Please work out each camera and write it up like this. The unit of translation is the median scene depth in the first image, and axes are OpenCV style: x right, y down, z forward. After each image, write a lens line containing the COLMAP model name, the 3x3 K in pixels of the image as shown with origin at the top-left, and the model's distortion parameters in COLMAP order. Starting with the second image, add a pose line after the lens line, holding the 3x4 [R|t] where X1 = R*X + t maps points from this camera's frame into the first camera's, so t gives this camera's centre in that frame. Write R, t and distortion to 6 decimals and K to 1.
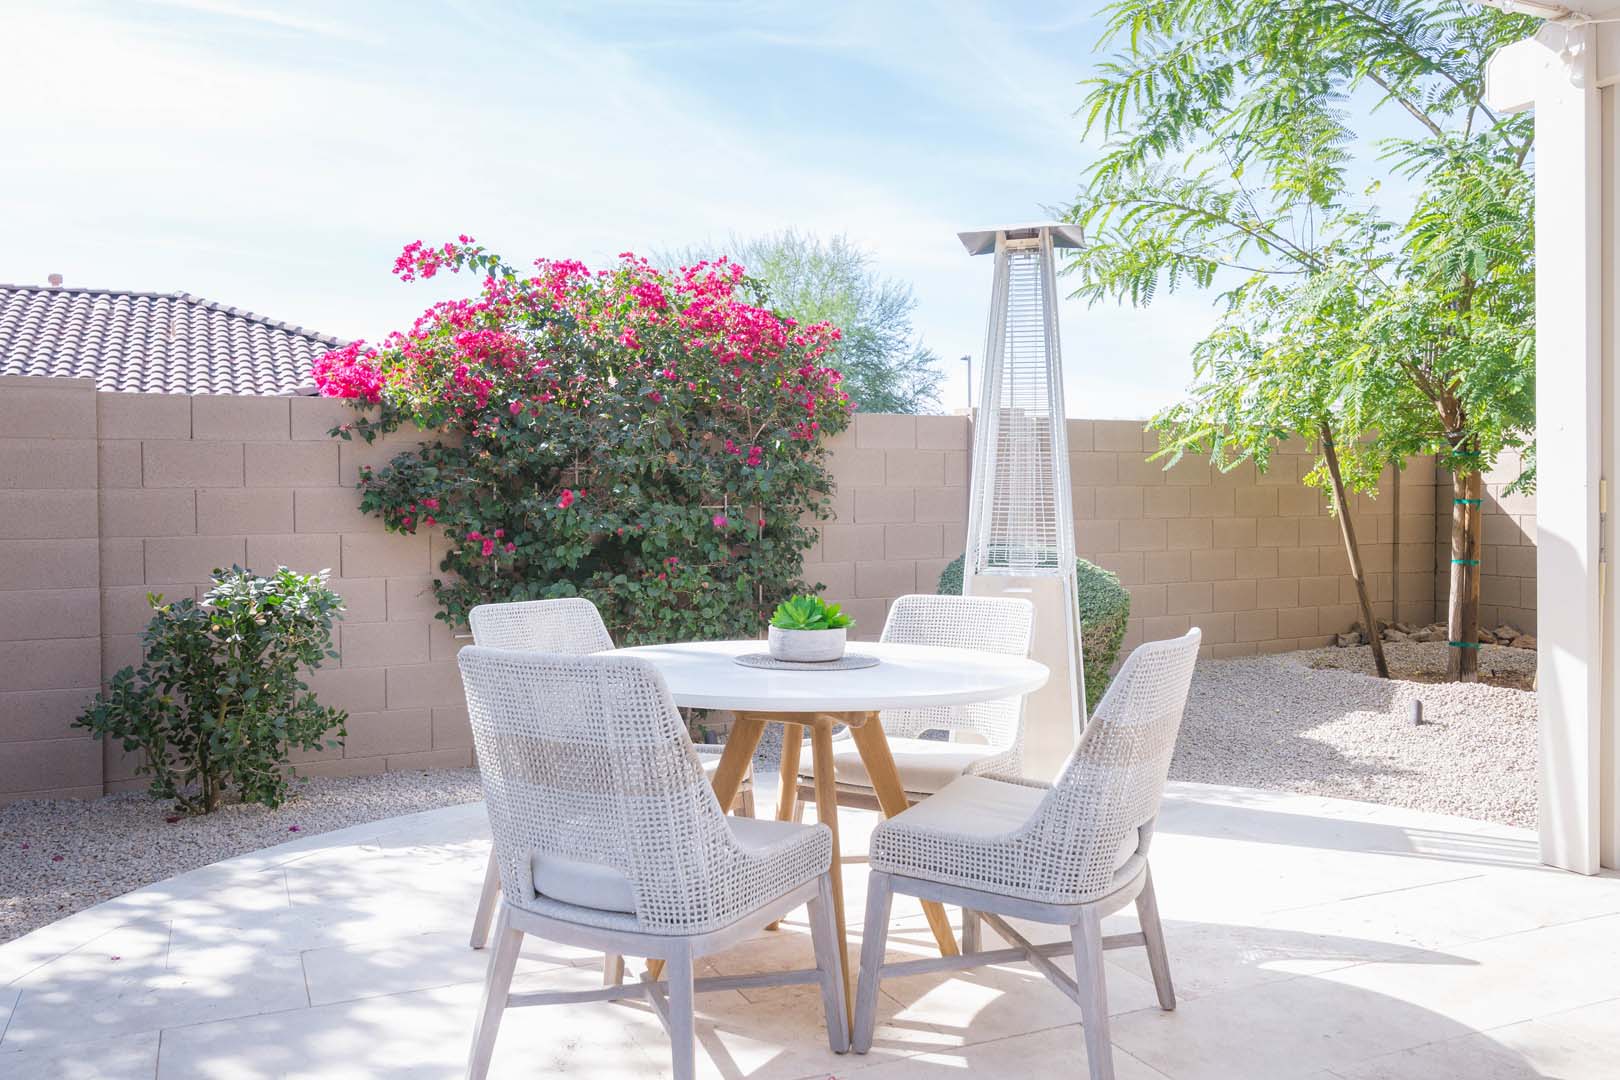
lens RADIAL K [[1269.7, 0, 808.6], [0, 1269.7, 541.3], [0, 0, 1]] dist [0.010330, -0.014940]
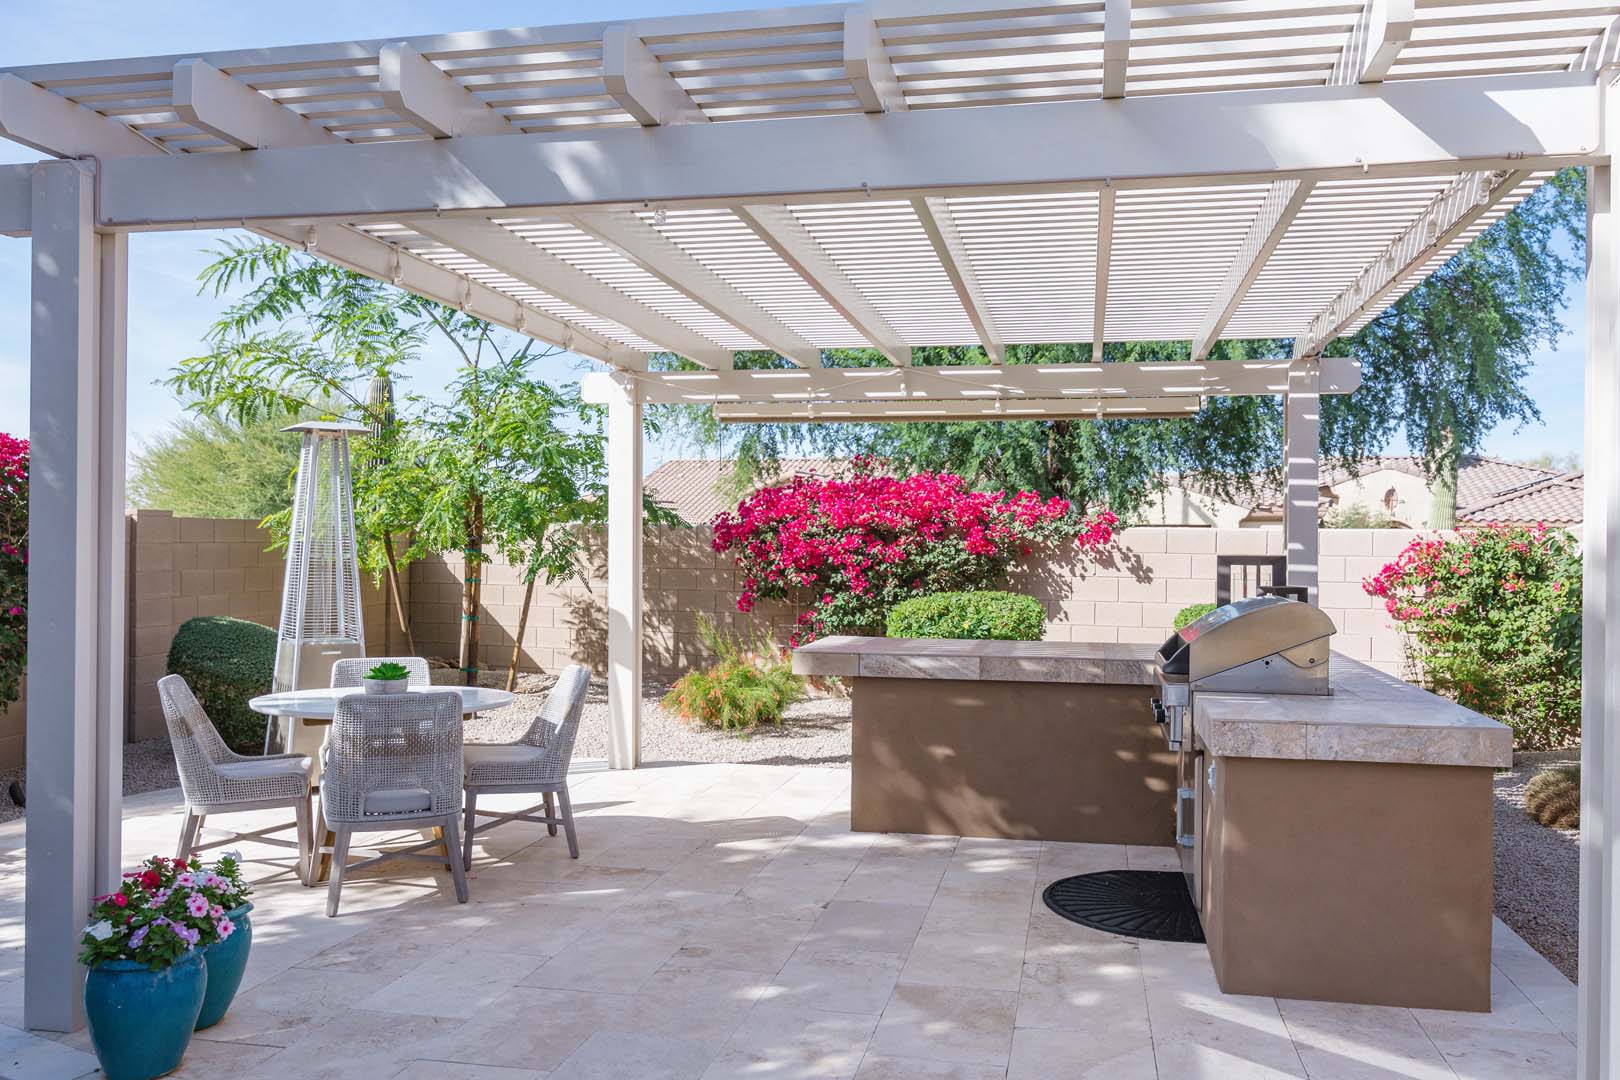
lens RADIAL K [[1269.7, 0, 821.8], [0, 1269.7, 551.1], [0, 0, 1]] dist [0.010330, -0.014940]
pose [[0.601399, 0.004107, 0.798939, -0.468004], [0.011270, 0.999844, -0.013623, -0.037866], [-0.798870, 0.017197, 0.601258, -0.281244]]
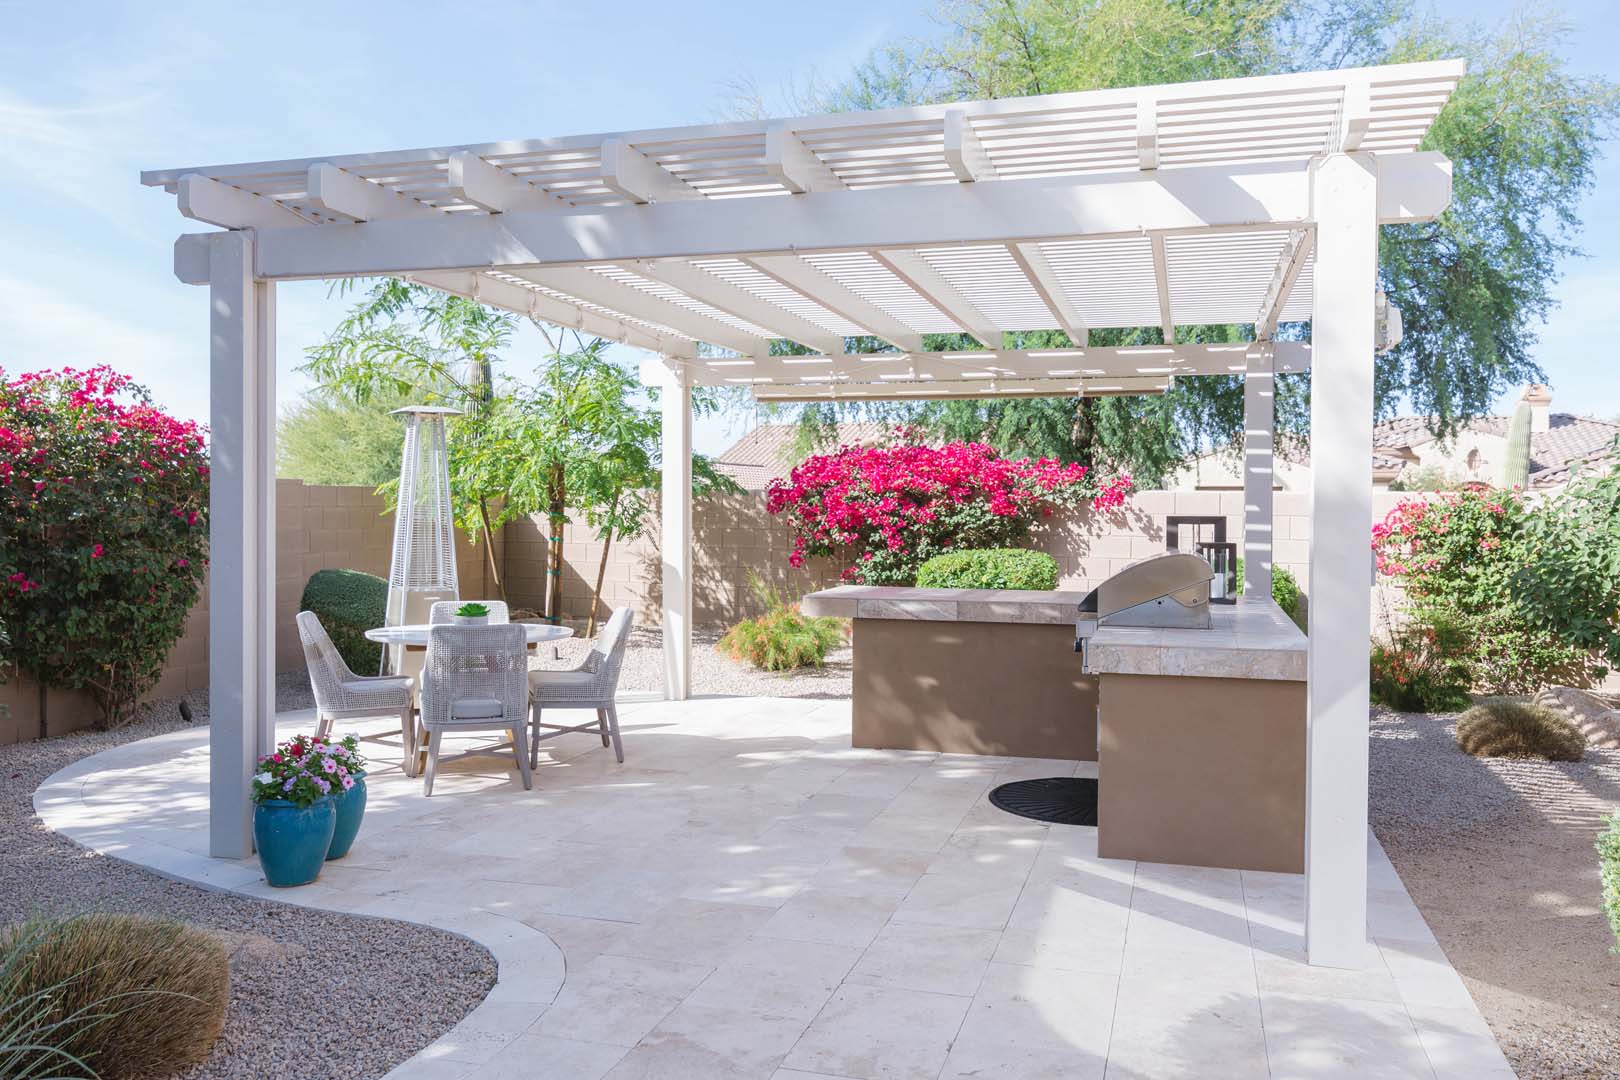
lens RADIAL K [[1269.7, 0, 802.6], [0, 1269.7, 529.1], [0, 0, 1]] dist [0.010330, -0.014940]
pose [[0.673927, -0.006539, 0.738769, -0.553019], [0.011985, 0.999926, -0.002082, -0.034597], [-0.738701, 0.010258, 0.673955, -0.442028]]
